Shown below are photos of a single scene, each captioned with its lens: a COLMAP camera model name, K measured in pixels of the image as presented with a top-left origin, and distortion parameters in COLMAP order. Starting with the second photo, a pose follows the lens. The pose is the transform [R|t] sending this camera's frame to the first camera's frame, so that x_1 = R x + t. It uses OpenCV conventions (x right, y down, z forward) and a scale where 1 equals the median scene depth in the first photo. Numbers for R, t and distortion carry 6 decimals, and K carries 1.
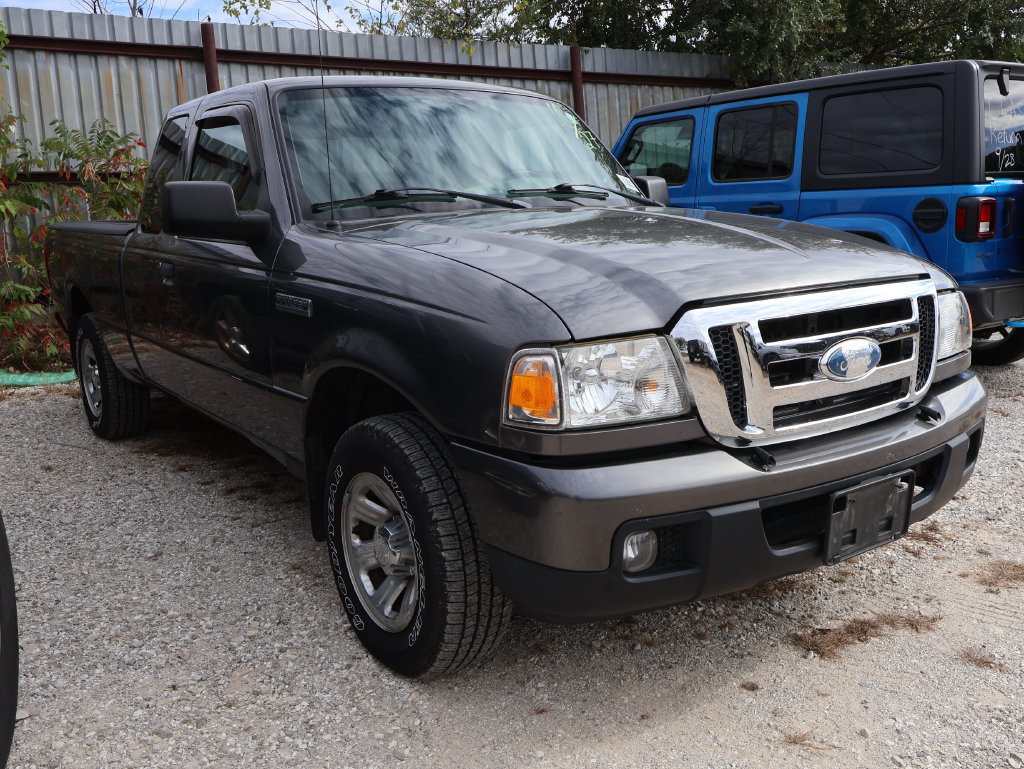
lens RADIAL K [[956.2, 0, 517.0], [0, 956.2, 389.7], [0, 0, 1]] dist [-0.003717, 0.000000]
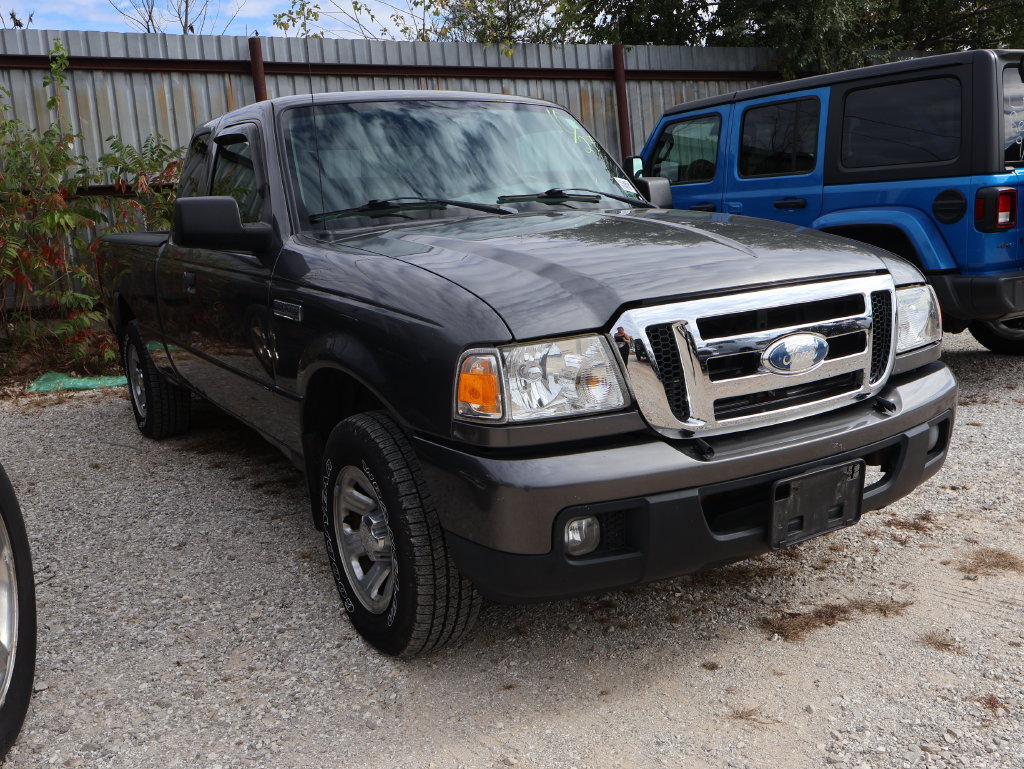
lens RADIAL K [[956.2, 0, 523.6], [0, 956.2, 394.1], [0, 0, 1]] dist [-0.003717, 0.000000]
pose [[0.997518, -0.012946, -0.069216, 0.099107], [0.013470, 0.999884, 0.007108, 0.000842], [0.069116, -0.008022, 0.997576, -0.052538]]
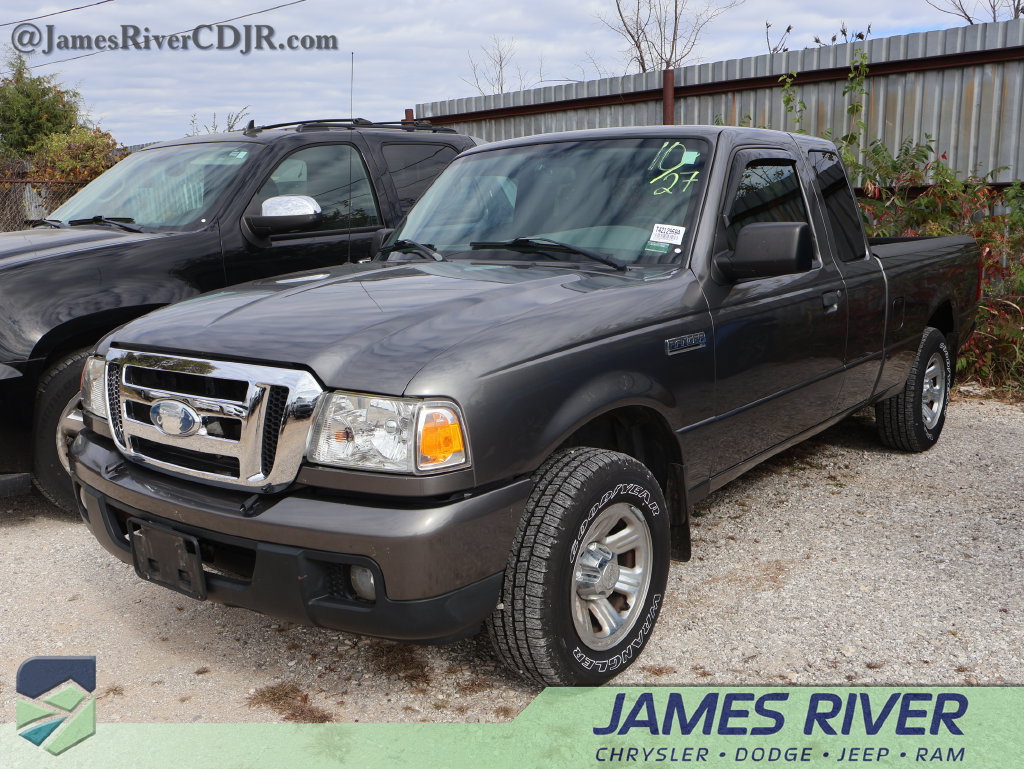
lens RADIAL K [[956.2, 0, 513.2], [0, 956.2, 384.6], [0, 0, 1]] dist [-0.003717, 0.000000]
pose [[0.266838, 0.181737, -0.946451, 1.221369], [-0.169616, 0.975586, 0.139510, -0.238125], [0.948698, 0.123307, 0.291149, 0.837164]]
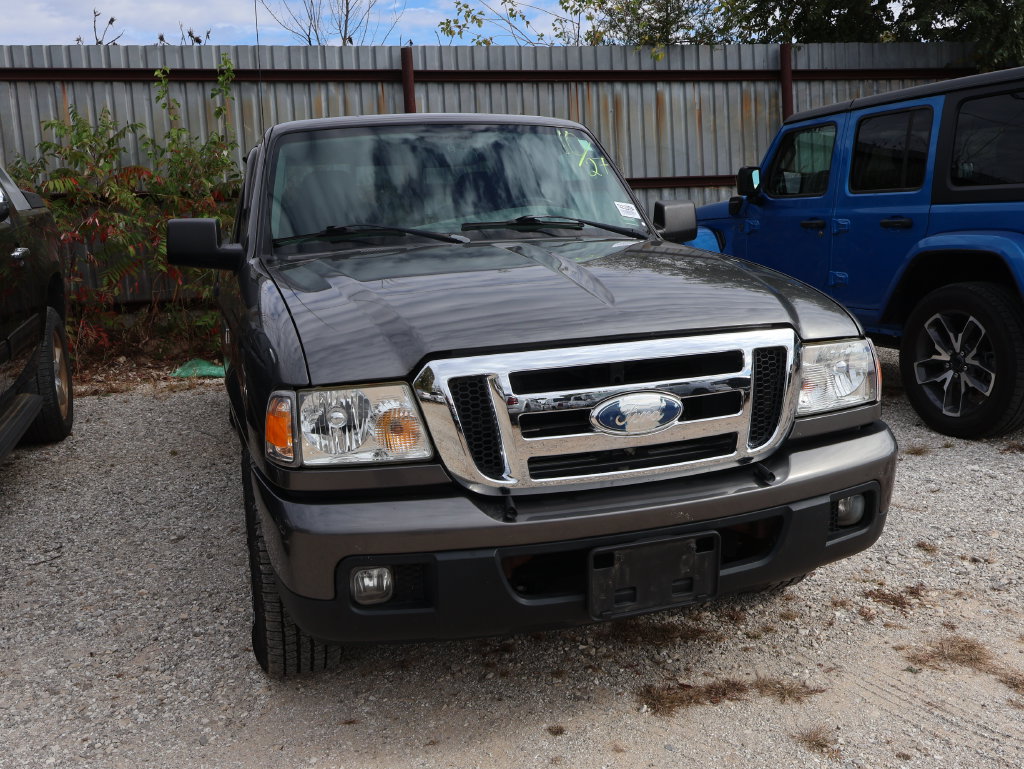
lens RADIAL K [[956.2, 0, 518.2], [0, 956.2, 388.1], [0, 0, 1]] dist [-0.003717, 0.000000]
pose [[0.950463, 0.048801, -0.306982, 0.425999], [-0.047183, 0.998806, 0.012693, -0.051178], [0.307235, 0.002420, 0.951631, 0.026678]]
